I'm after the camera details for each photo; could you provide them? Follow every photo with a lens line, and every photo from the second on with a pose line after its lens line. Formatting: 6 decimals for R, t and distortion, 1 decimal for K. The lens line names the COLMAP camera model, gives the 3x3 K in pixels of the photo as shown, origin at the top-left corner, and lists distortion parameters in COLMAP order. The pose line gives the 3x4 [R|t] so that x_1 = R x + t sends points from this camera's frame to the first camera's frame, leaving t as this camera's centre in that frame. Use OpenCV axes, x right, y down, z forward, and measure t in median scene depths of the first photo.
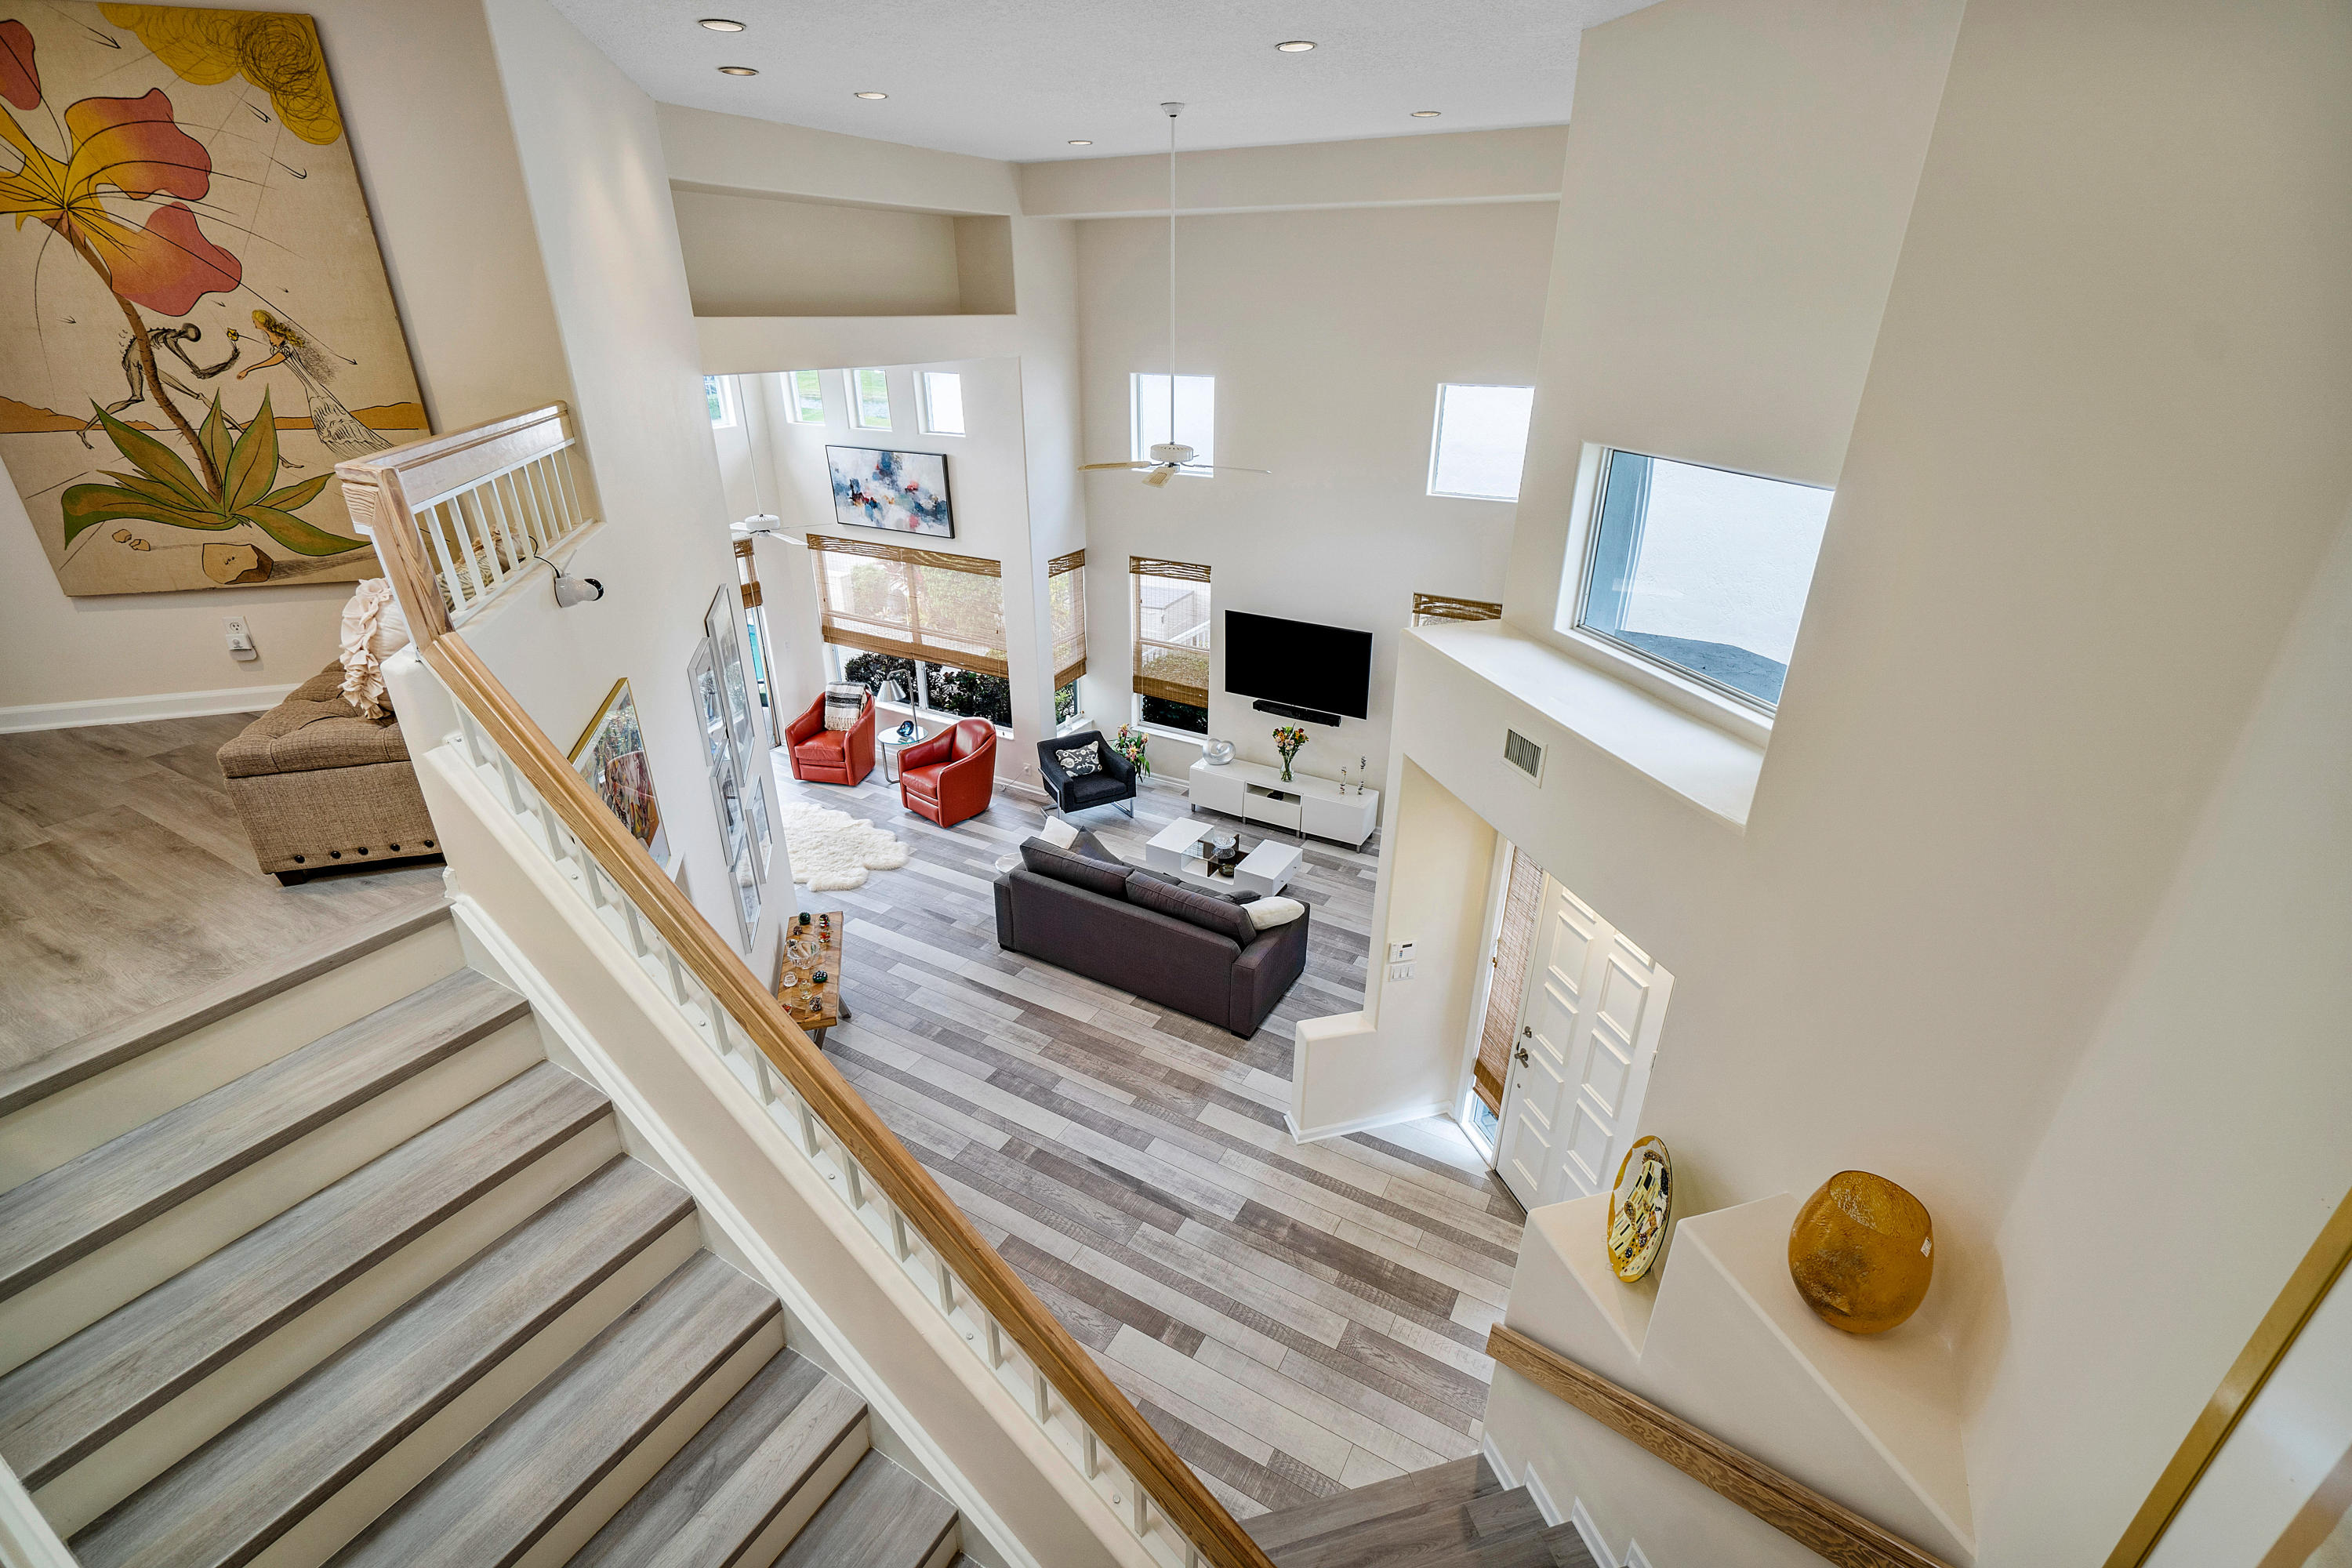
lens RADIAL K [[1033.9, 0, 1173.2], [0, 1033.9, 769.4], [0, 0, 1]] dist [0.000247, 0.000380]
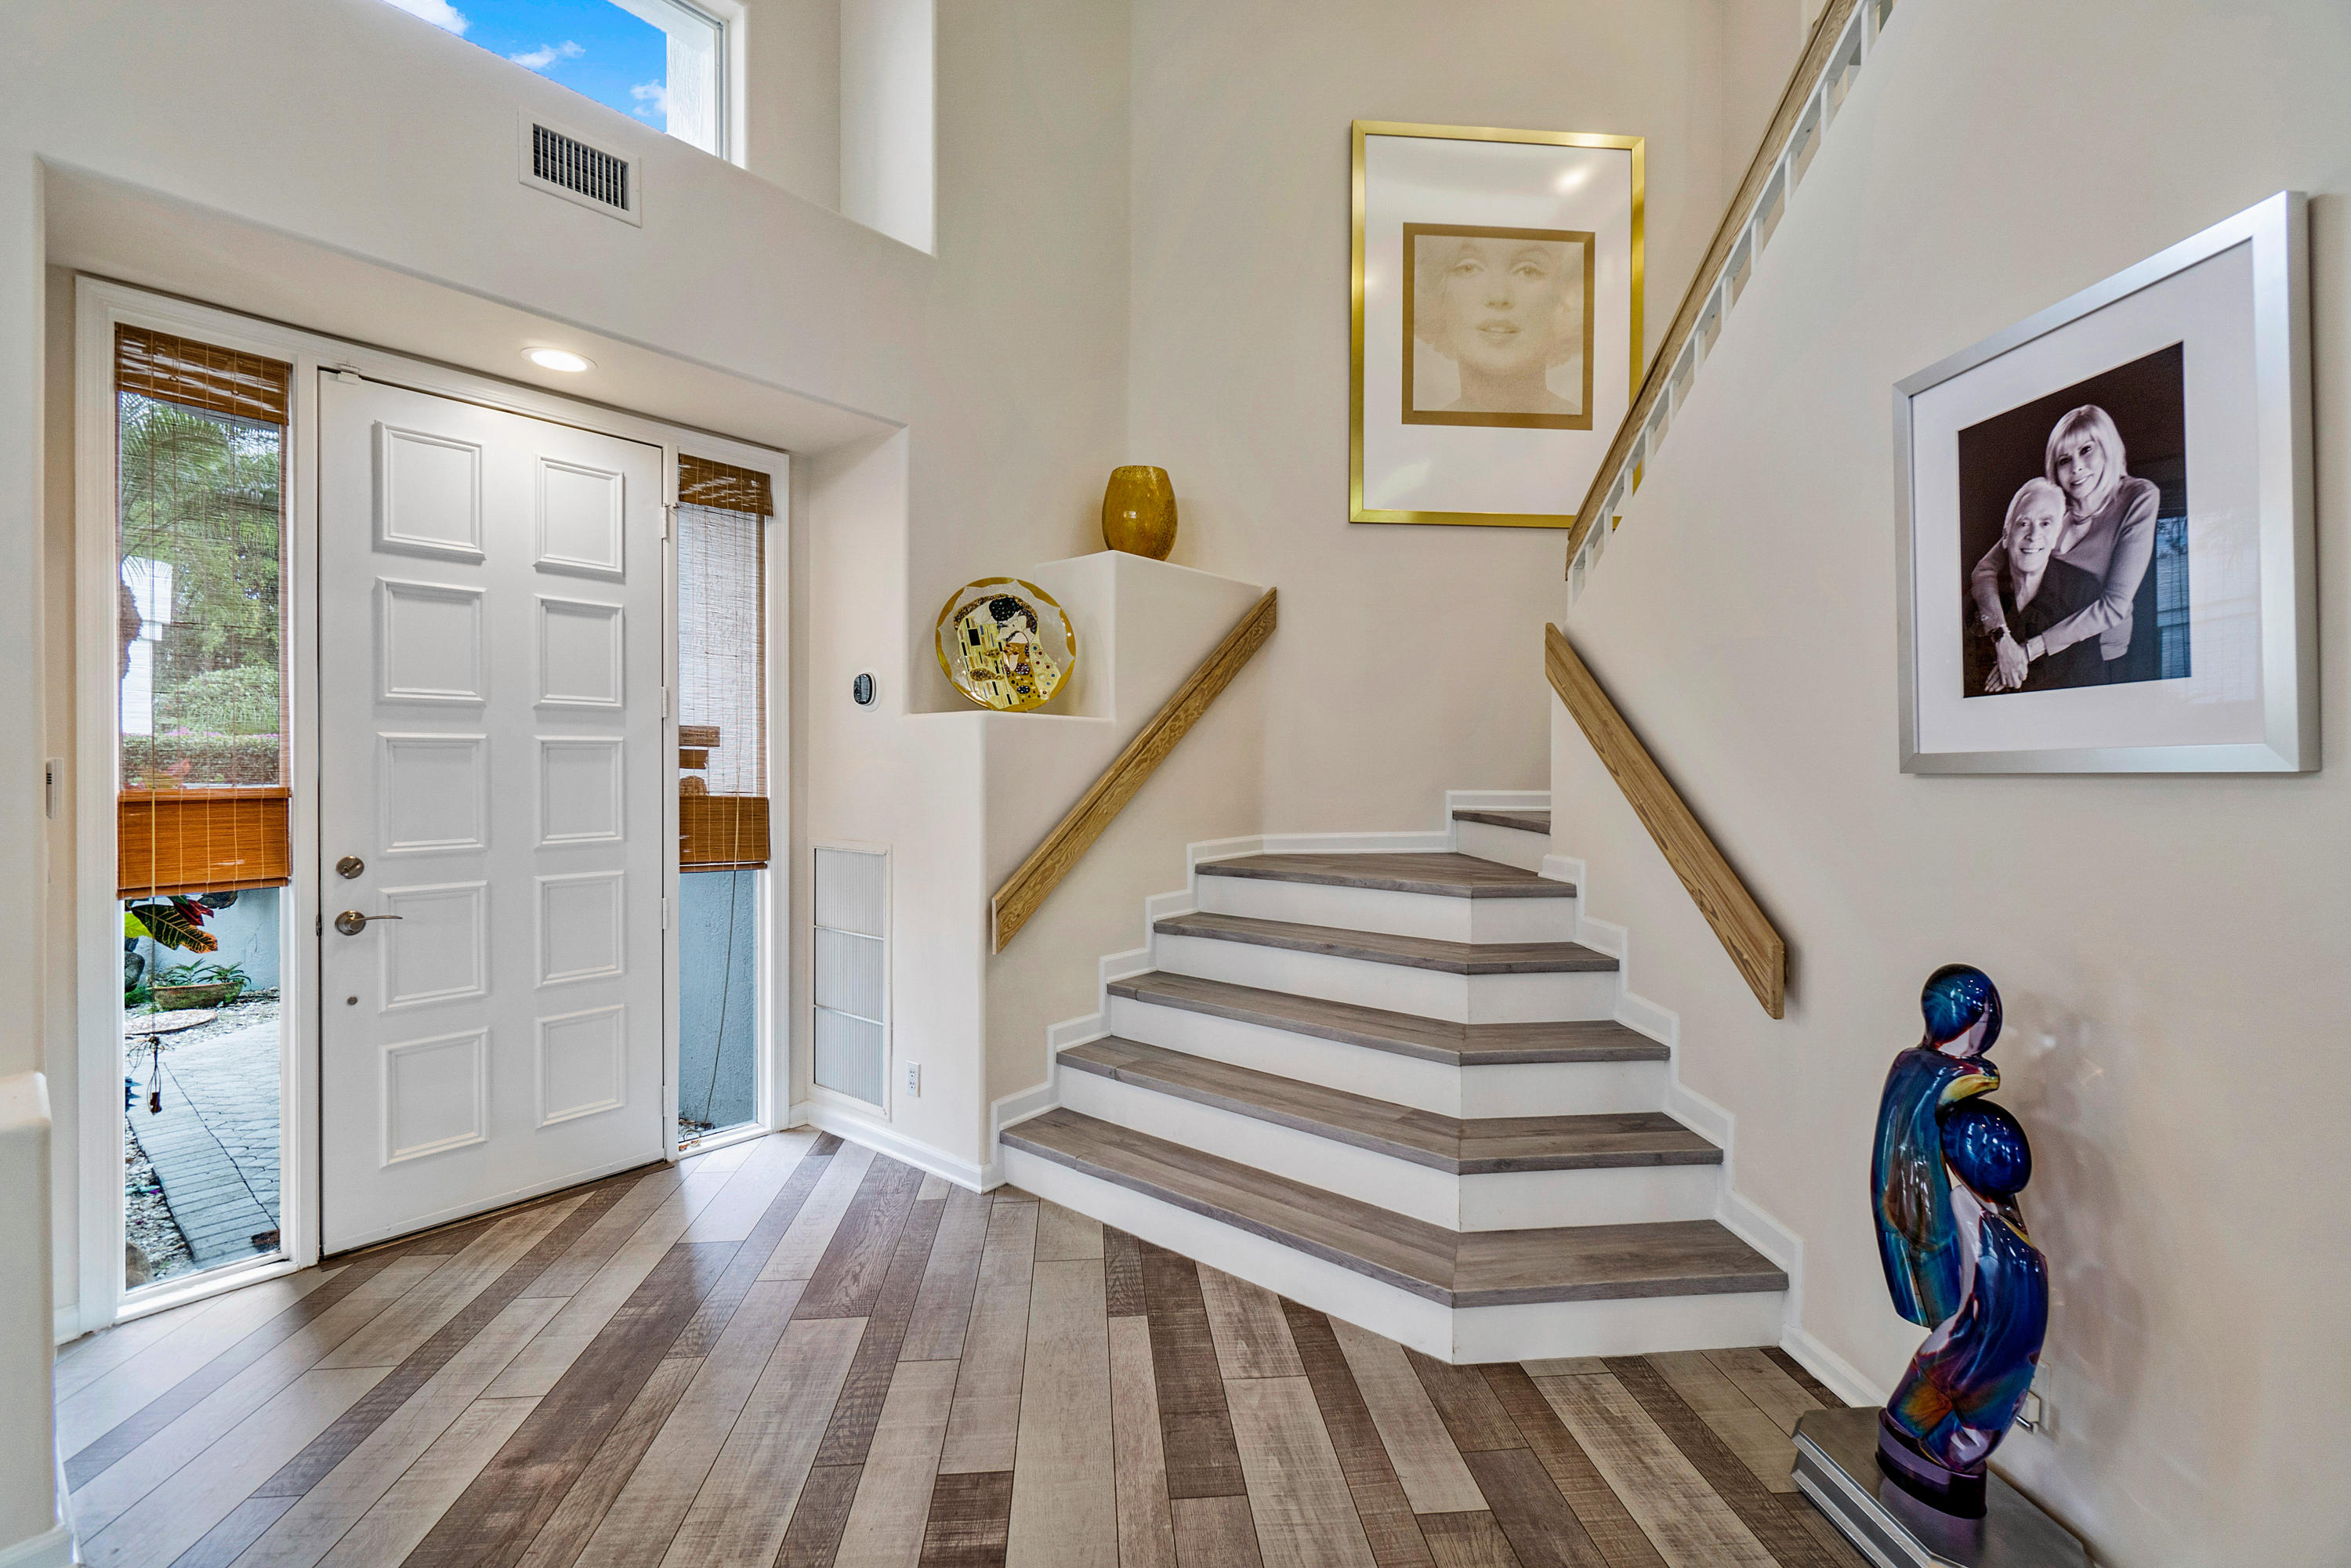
lens RADIAL K [[1033.5, 0, 1172.7], [0, 1033.5, 769.4], [0, 0, 1]] dist [0.000247, 0.000380]
pose [[-0.571296, 0.008991, 0.820695, -0.253365], [0.344997, 0.909940, 0.230188, 0.192305], [-0.744713, 0.414643, -0.522947, 0.783434]]
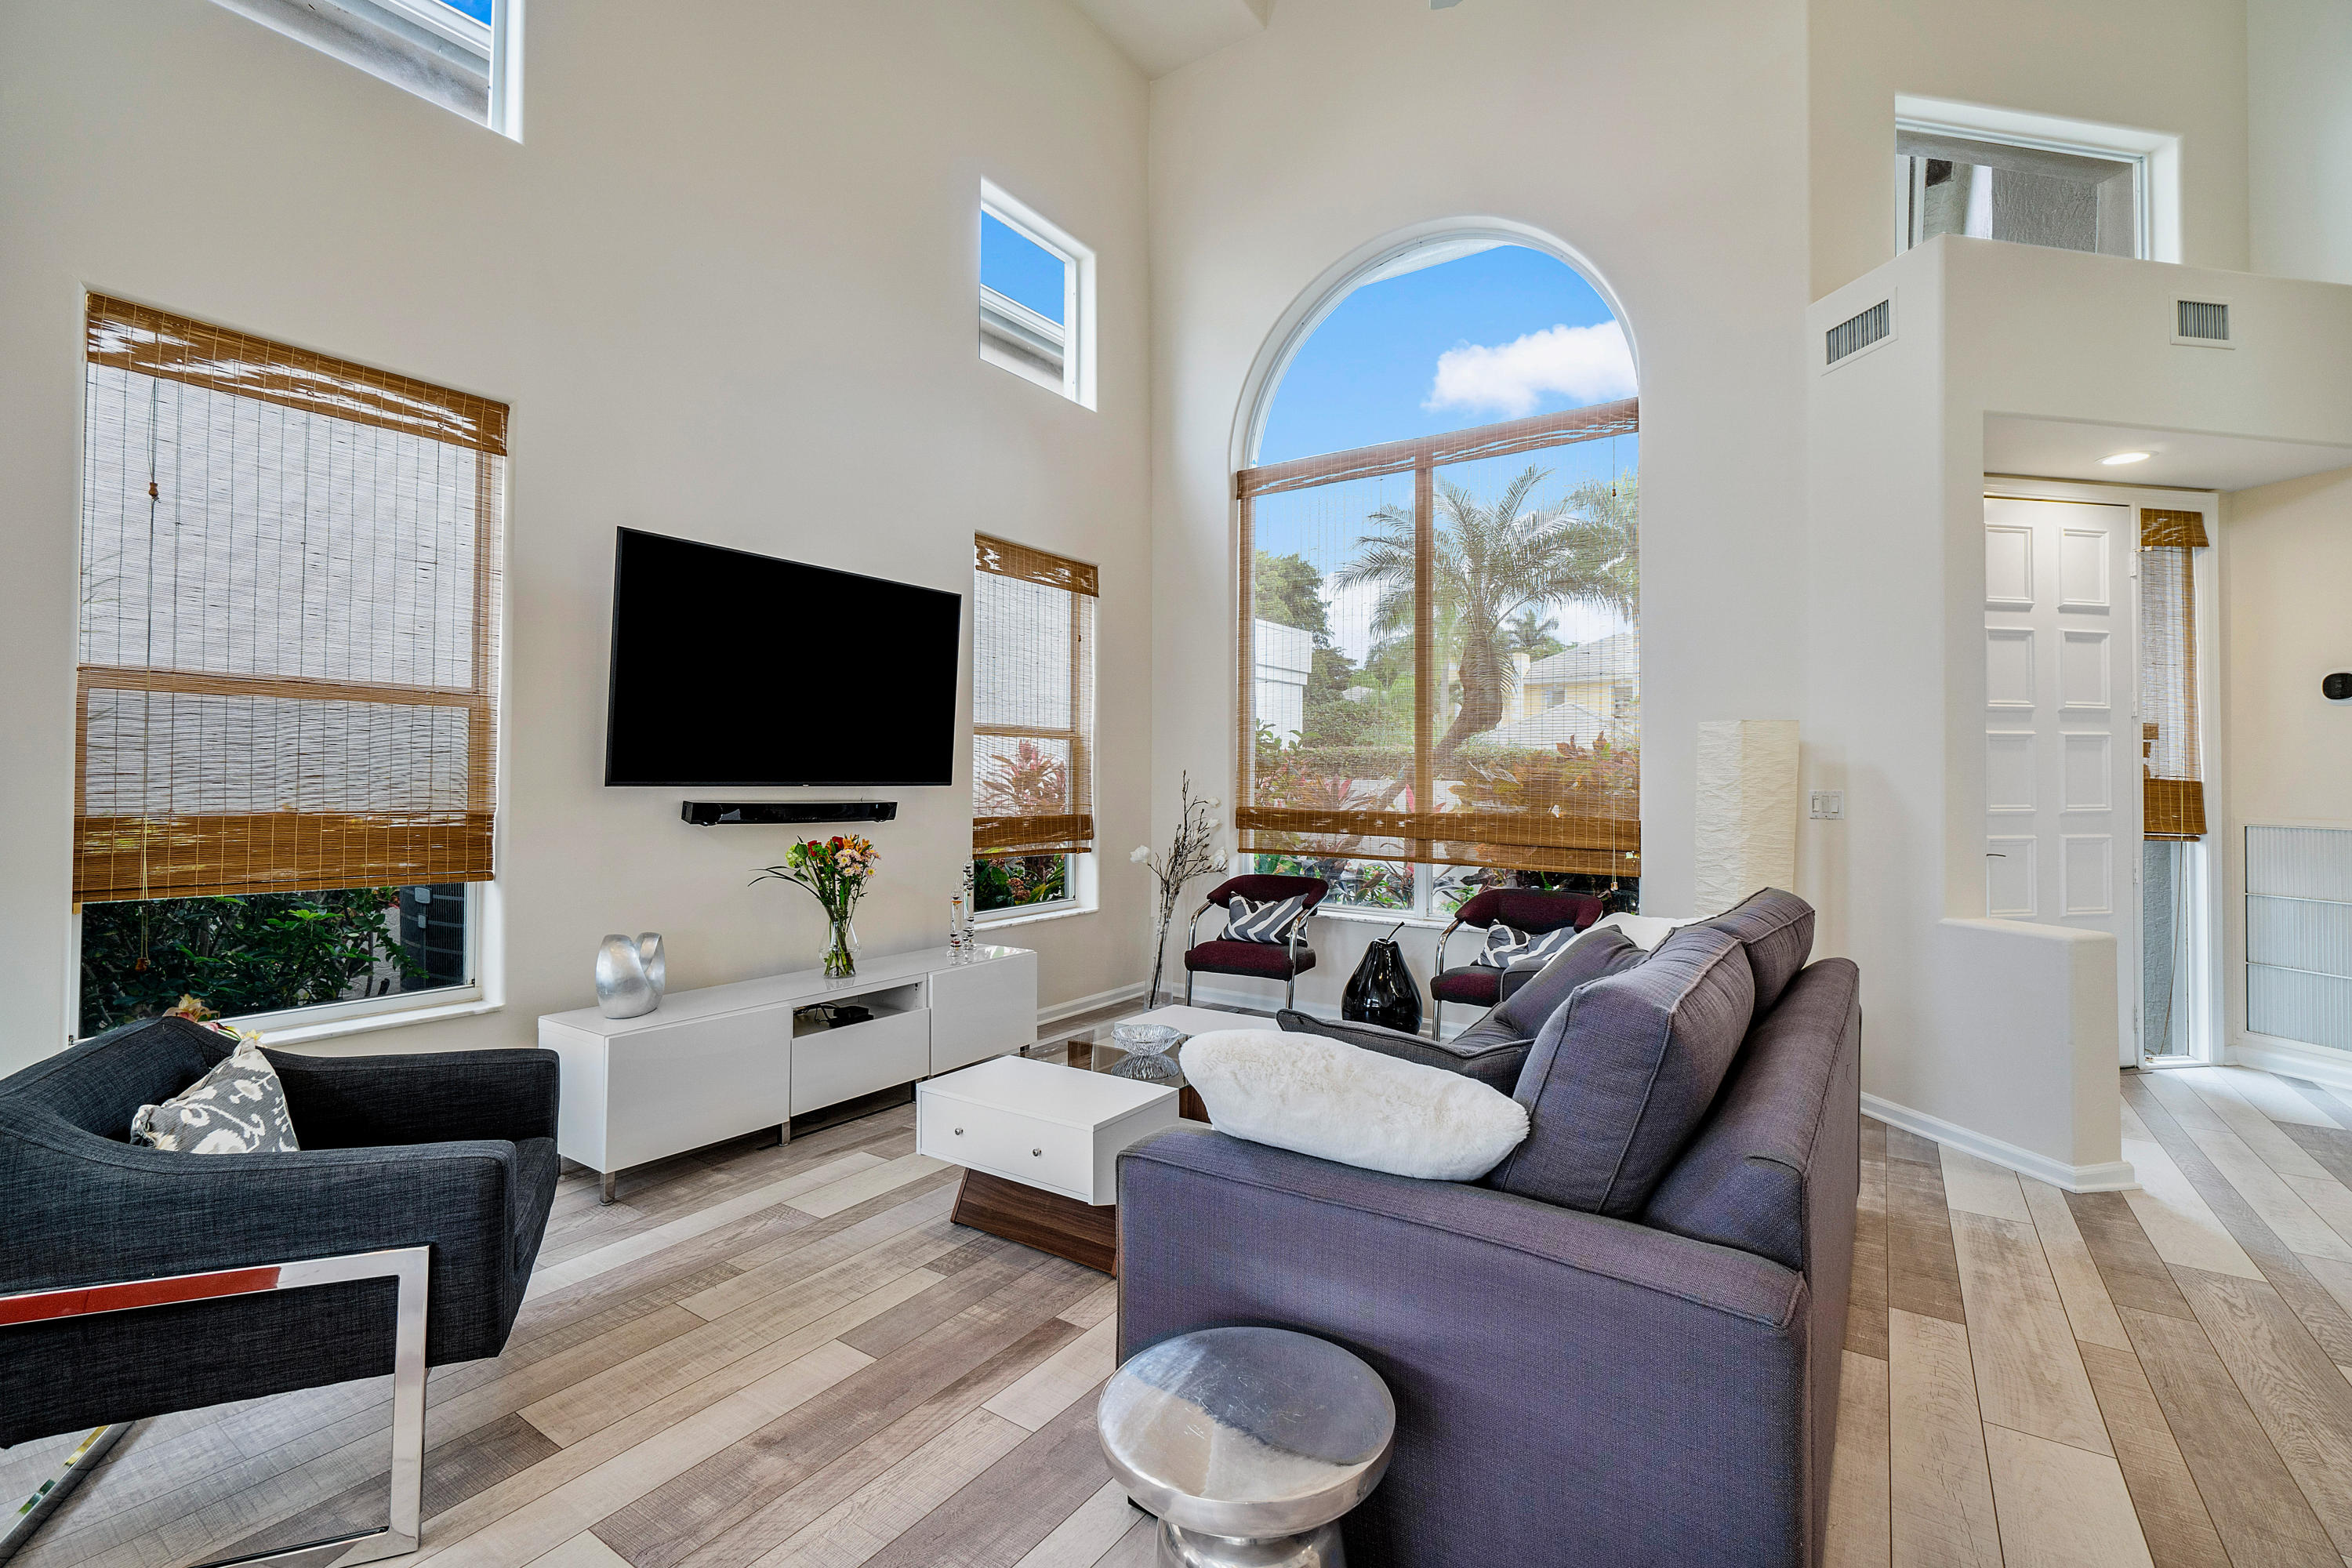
lens RADIAL K [[1041.6, 0, 1161.9], [0, 1041.6, 749.1], [0, 0, 1]] dist [-0.002293, 0.000649]
pose [[0.086112, 0.027416, 0.995908, -0.396830], [0.403962, 0.912802, -0.060058, 0.007399], [-0.910714, 0.407481, 0.067528, 1.221764]]
